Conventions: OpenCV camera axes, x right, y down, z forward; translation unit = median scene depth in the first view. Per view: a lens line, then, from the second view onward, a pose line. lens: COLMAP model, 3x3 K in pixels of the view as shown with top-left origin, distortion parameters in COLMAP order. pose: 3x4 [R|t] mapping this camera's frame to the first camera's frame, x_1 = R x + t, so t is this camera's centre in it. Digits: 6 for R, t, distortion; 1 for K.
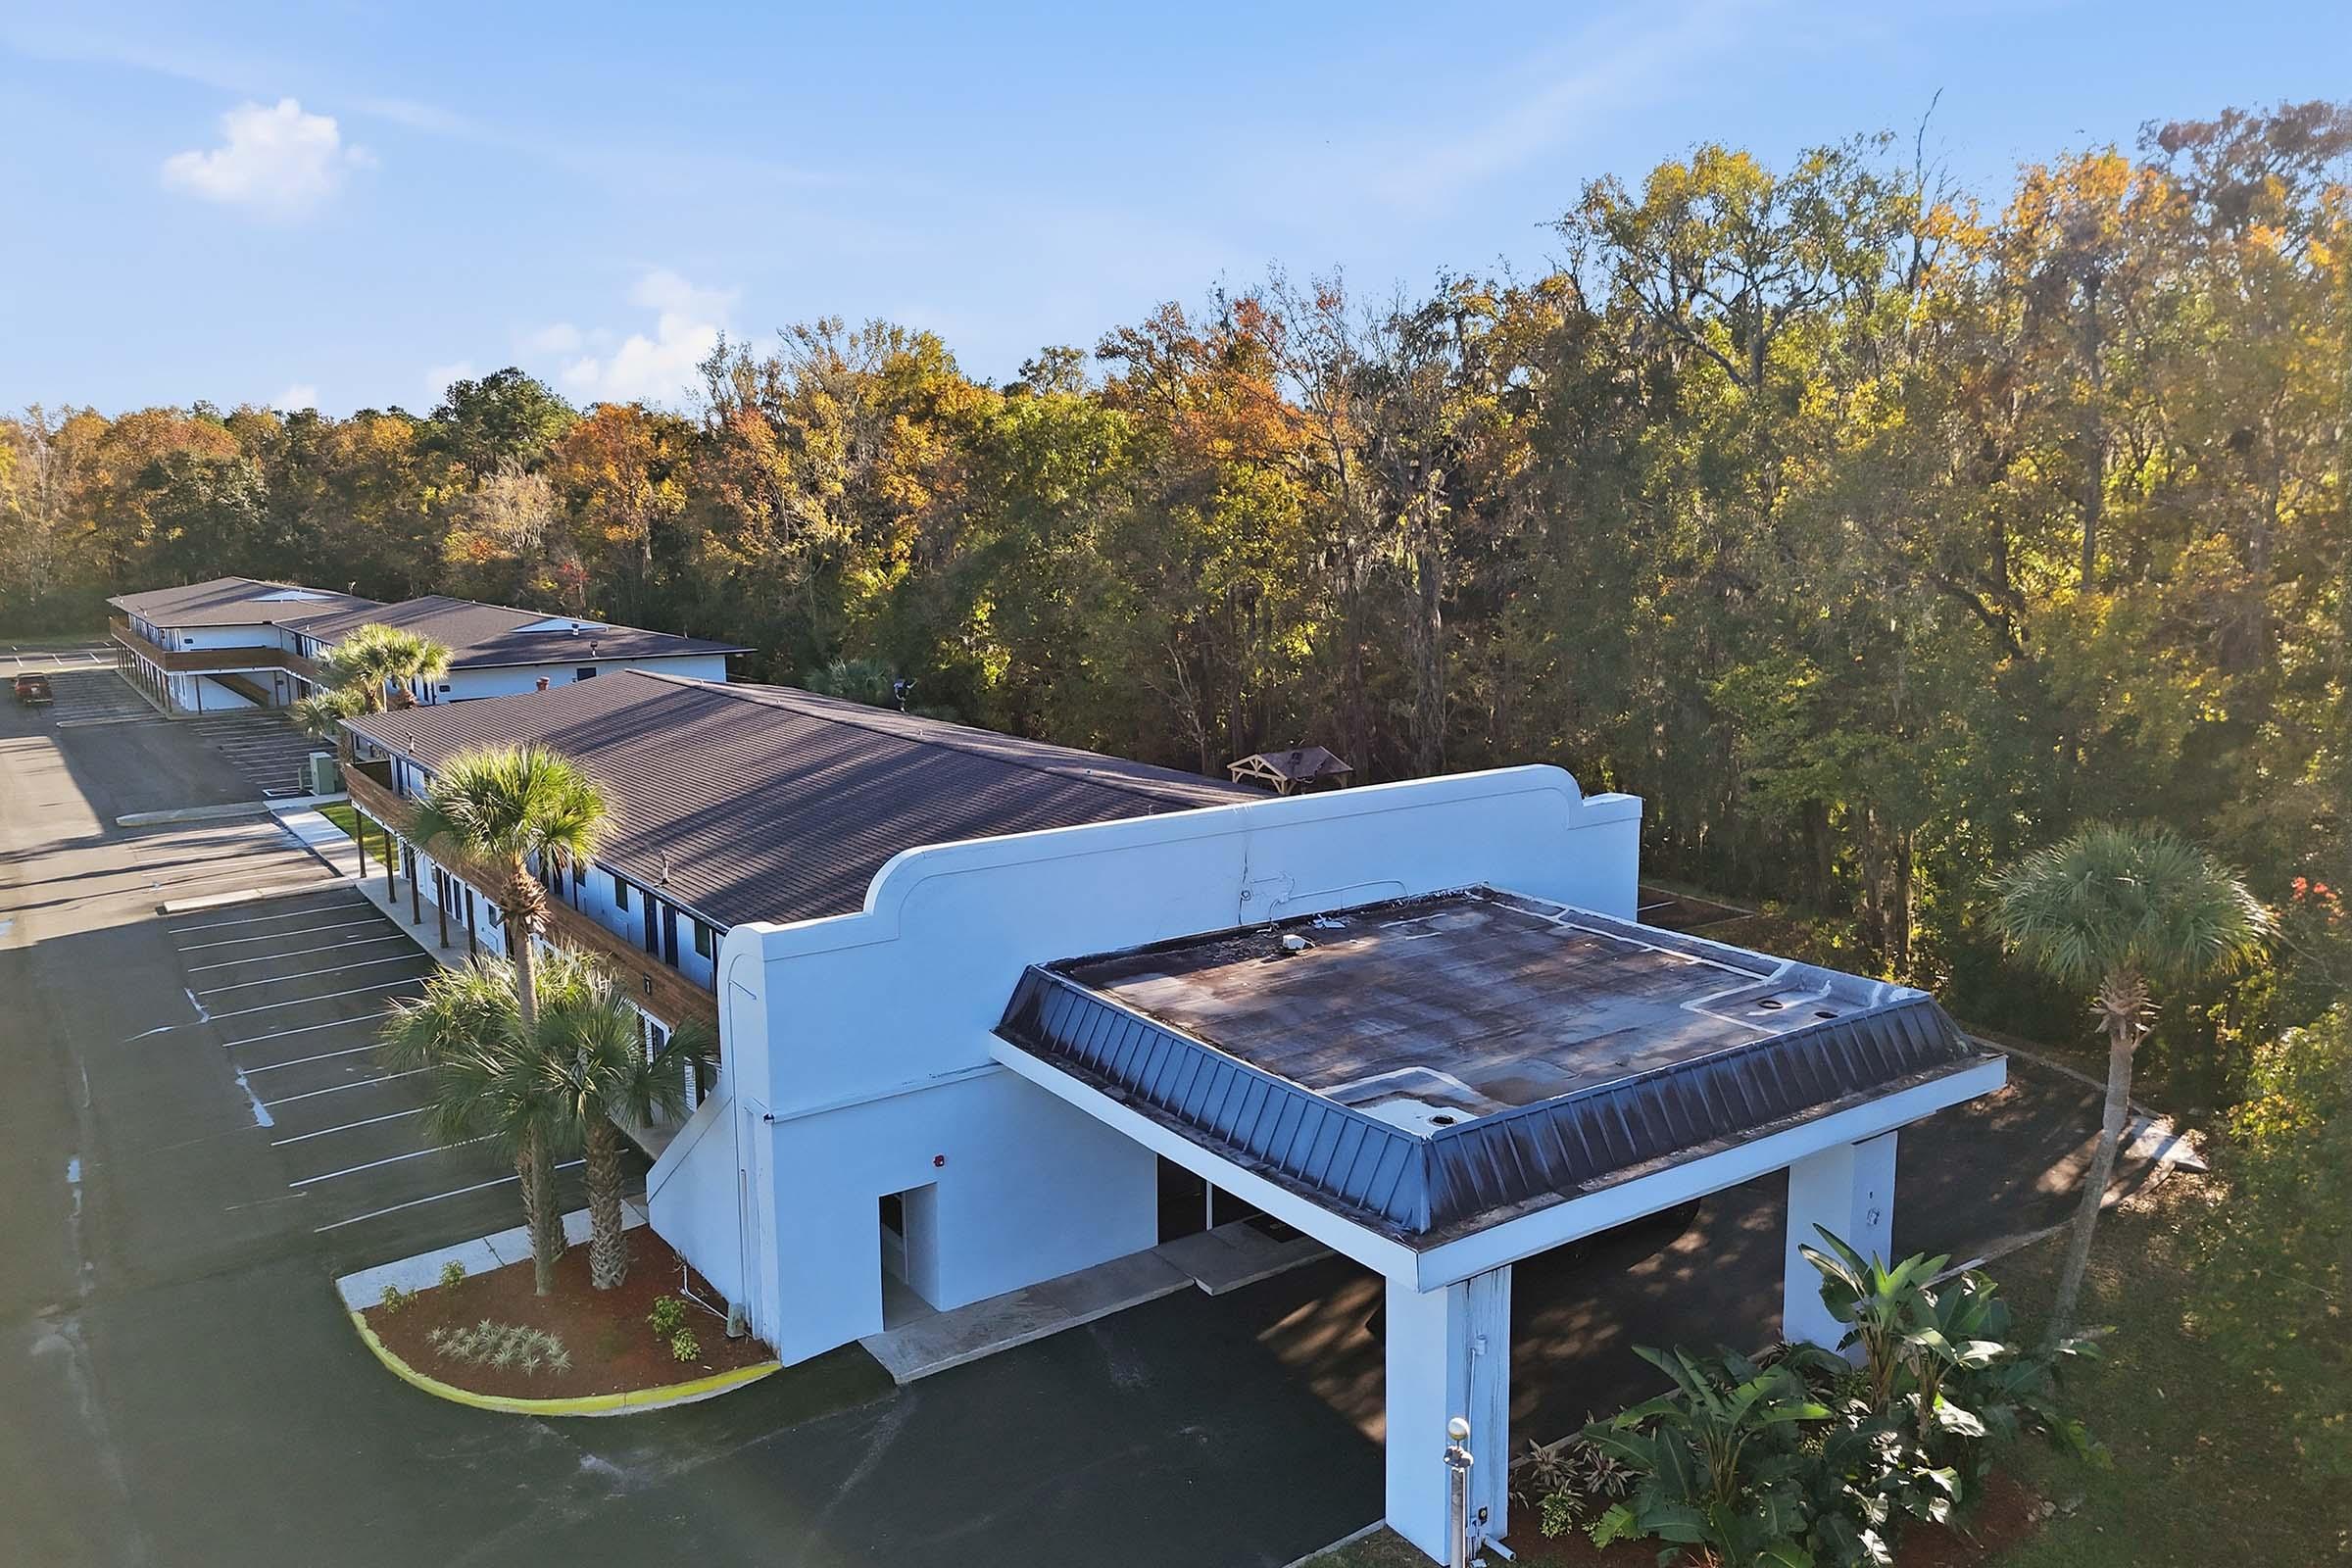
lens RADIAL K [[1692.6, 0, 1178.2], [0, 1692.6, 755.8], [0, 0, 1]] dist [0.056129, -0.005156]
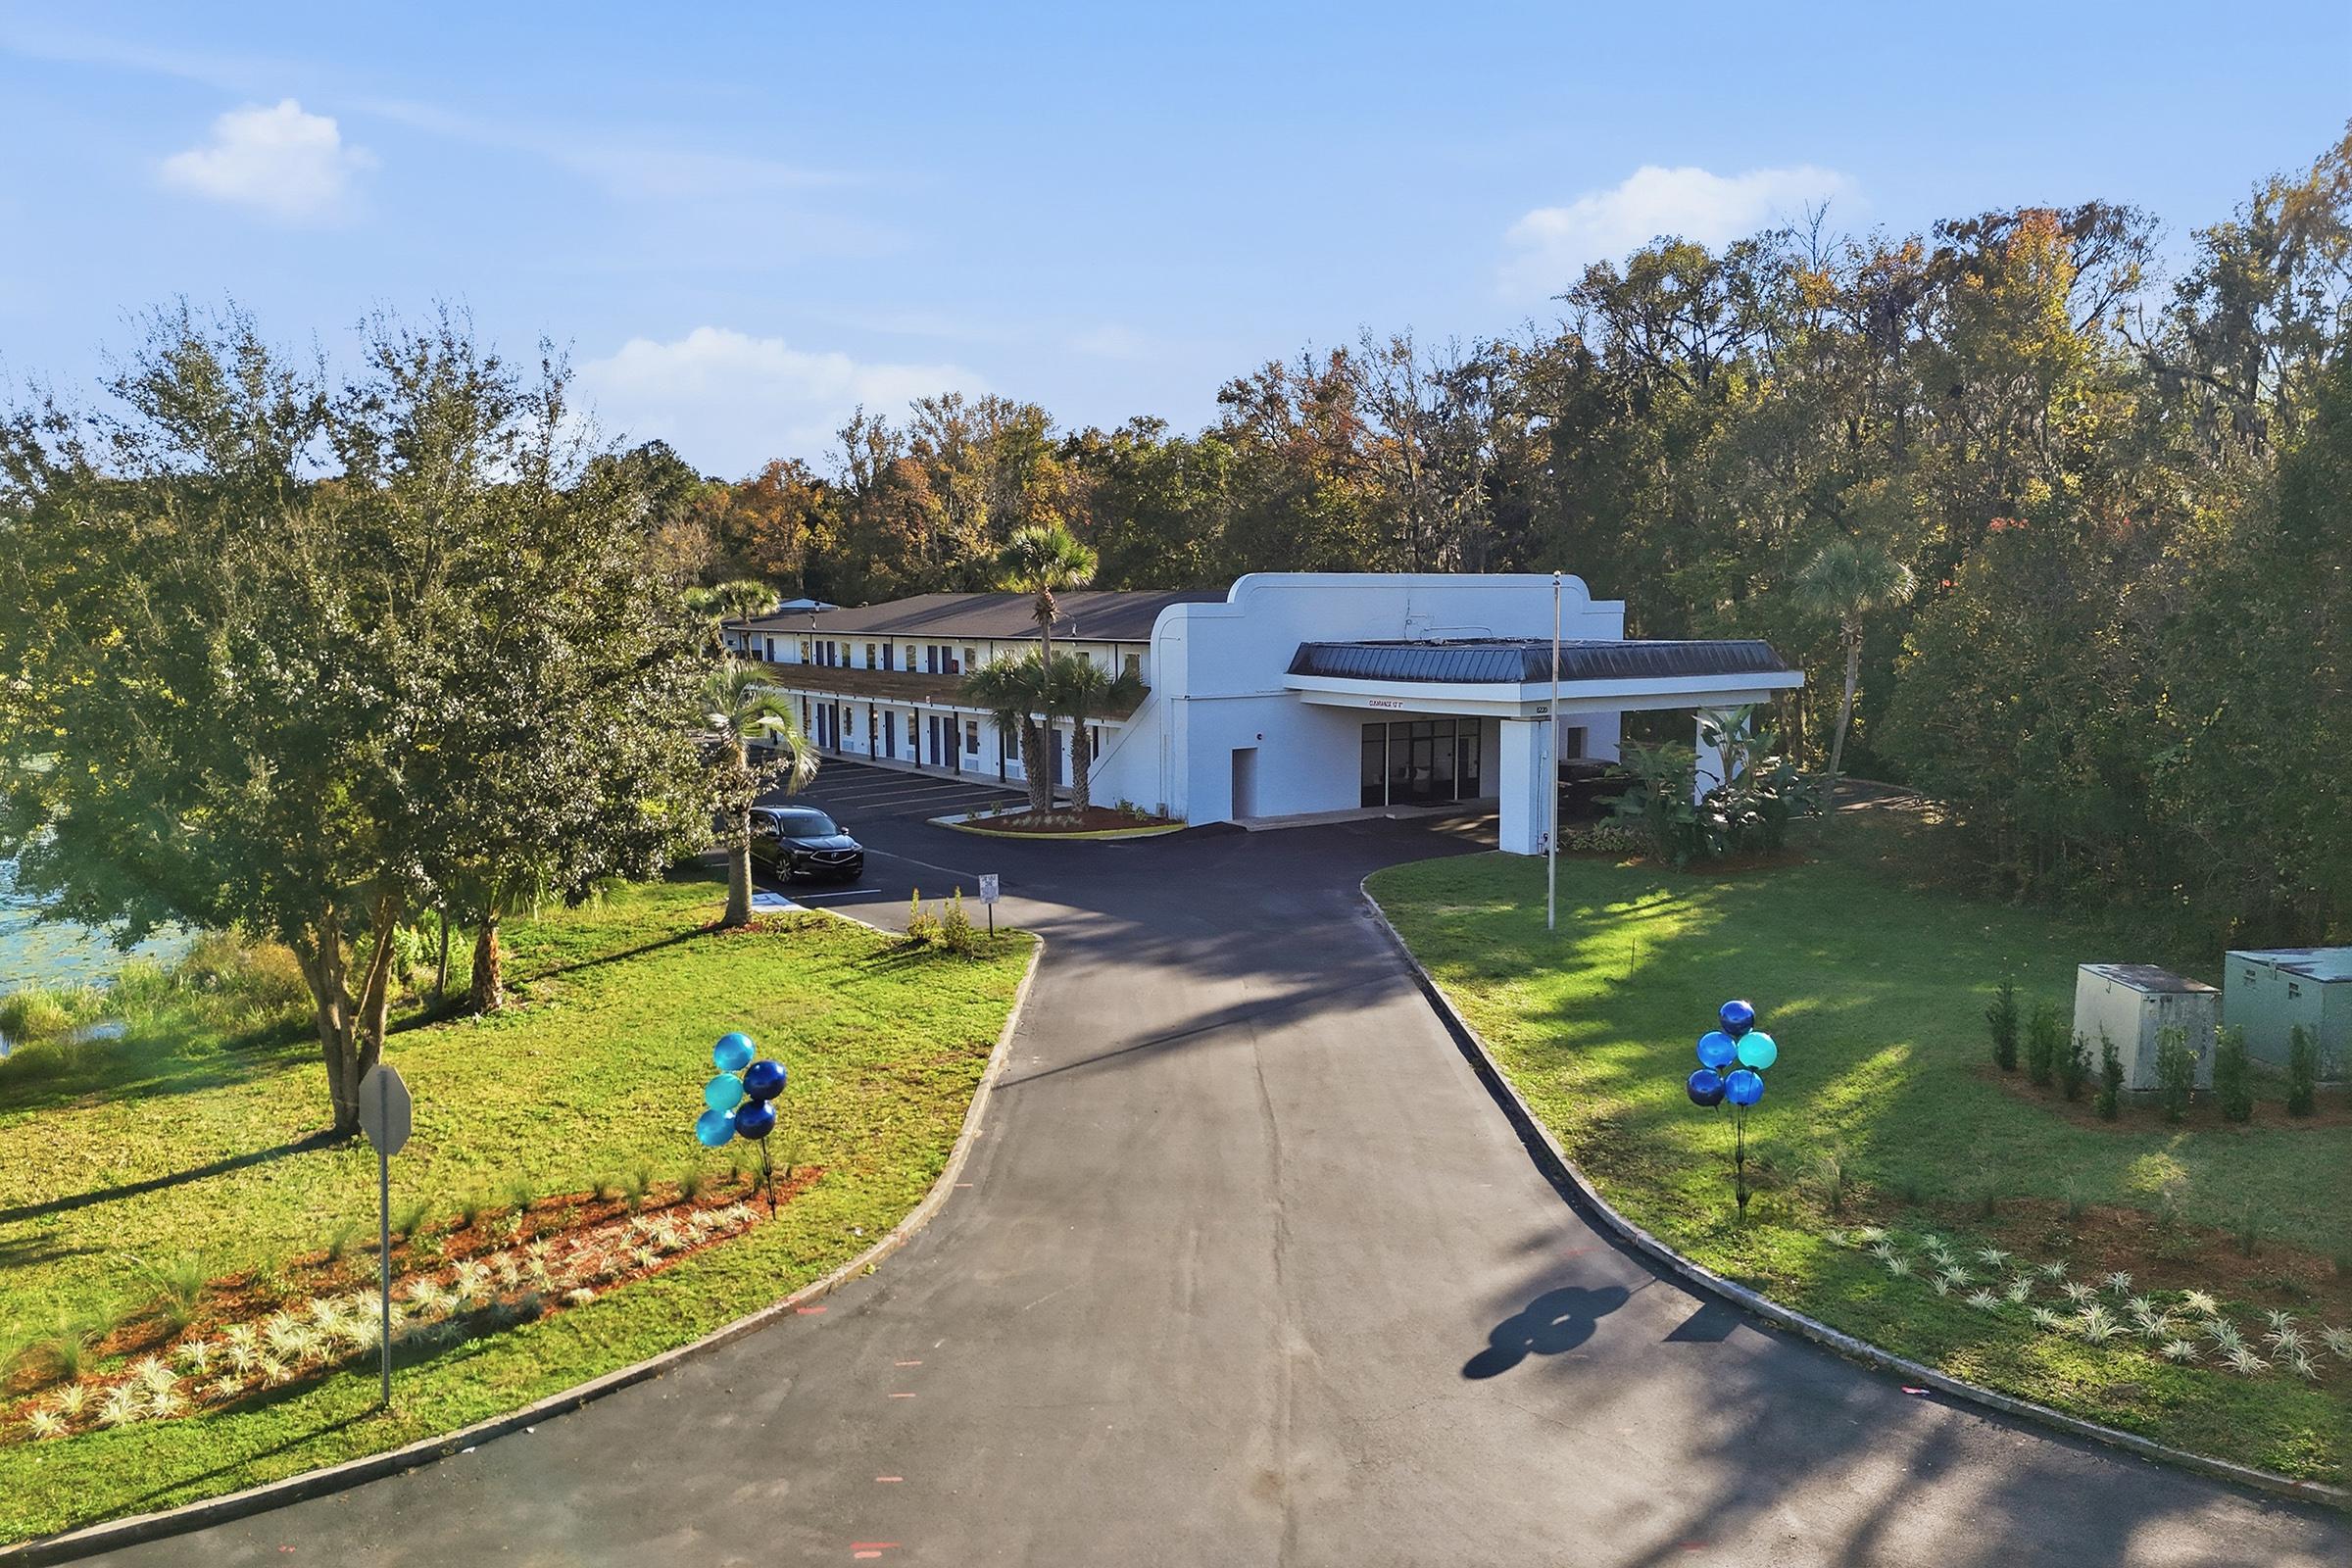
lens RADIAL K [[1674.9, 0, 1176.0], [0, 1674.9, 784.0], [0, 0, 1]] dist [0.071743, -0.002273]
pose [[0.999973, 0.006911, -0.002455, -0.121641], [-0.007016, 0.998936, -0.045580, 0.200305], [0.002137, 0.045596, 0.998958, -0.484051]]
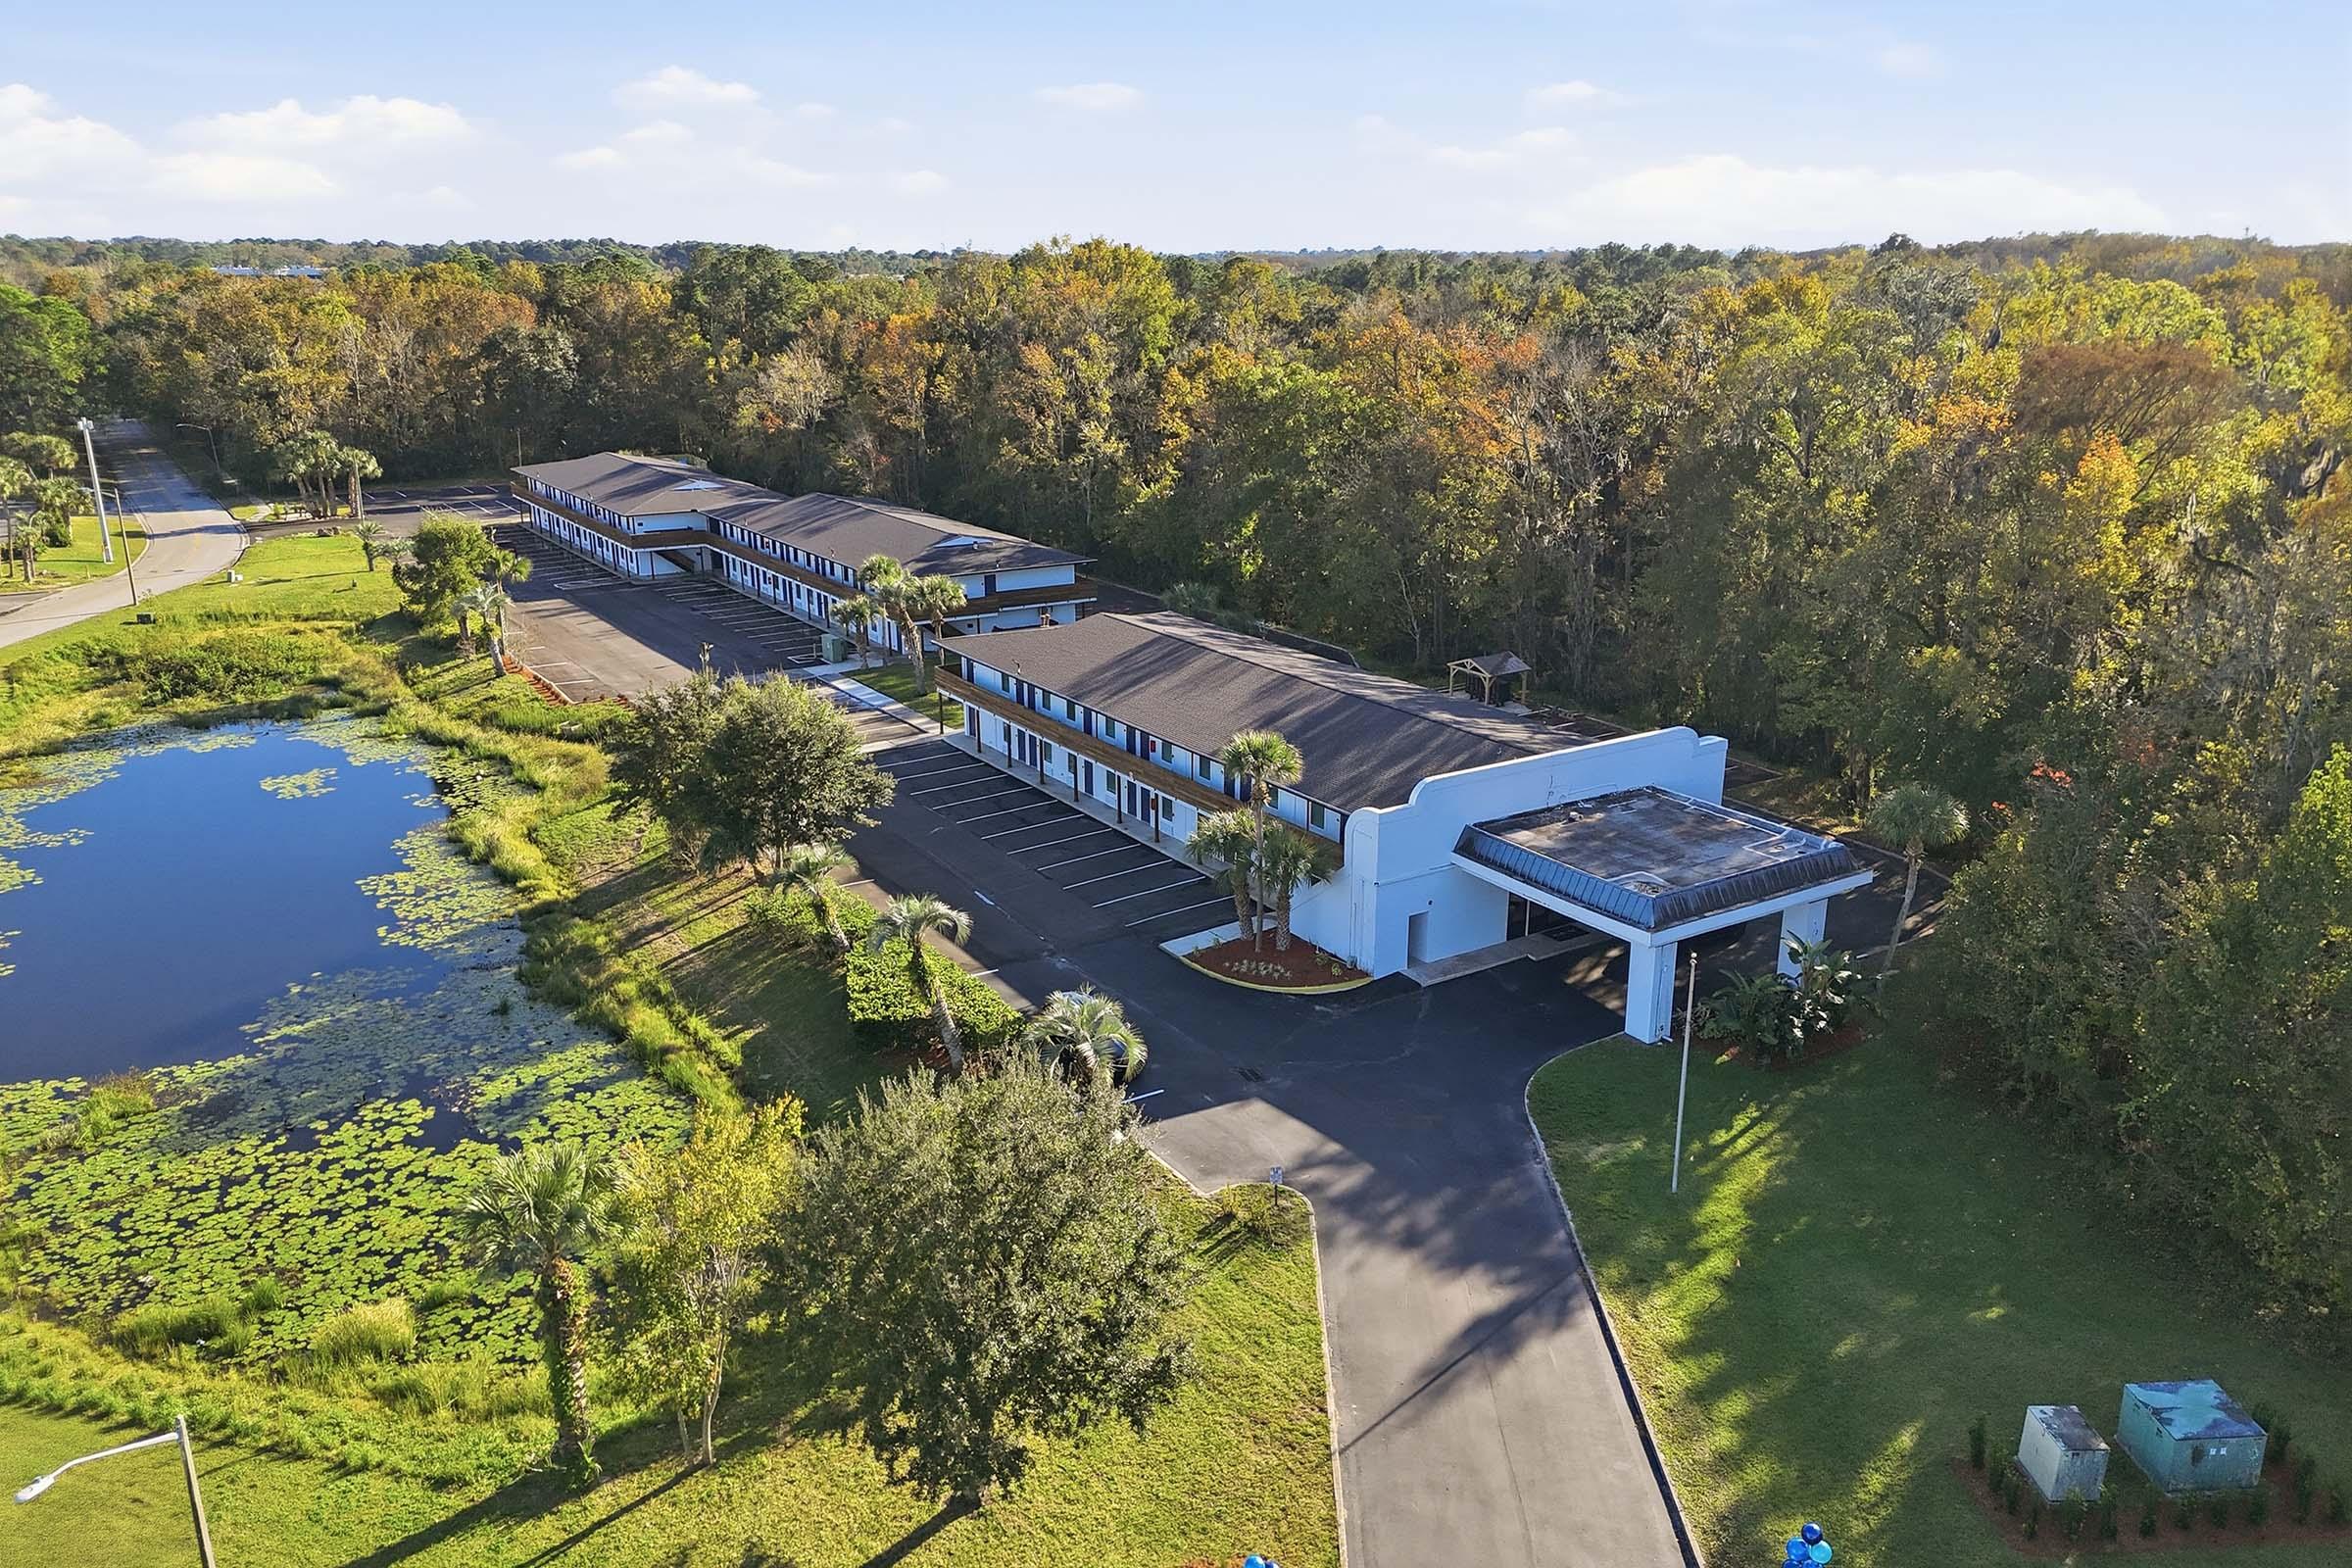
lens RADIAL K [[1692.6, 0, 1178.2], [0, 1692.6, 755.8], [0, 0, 1]] dist [0.056129, -0.005156]
pose [[0.999470, 0.019146, -0.026315, -0.233324], [-0.015427, 0.990742, 0.134879, -0.155154], [0.028653, -0.134401, 0.990513, -0.736440]]
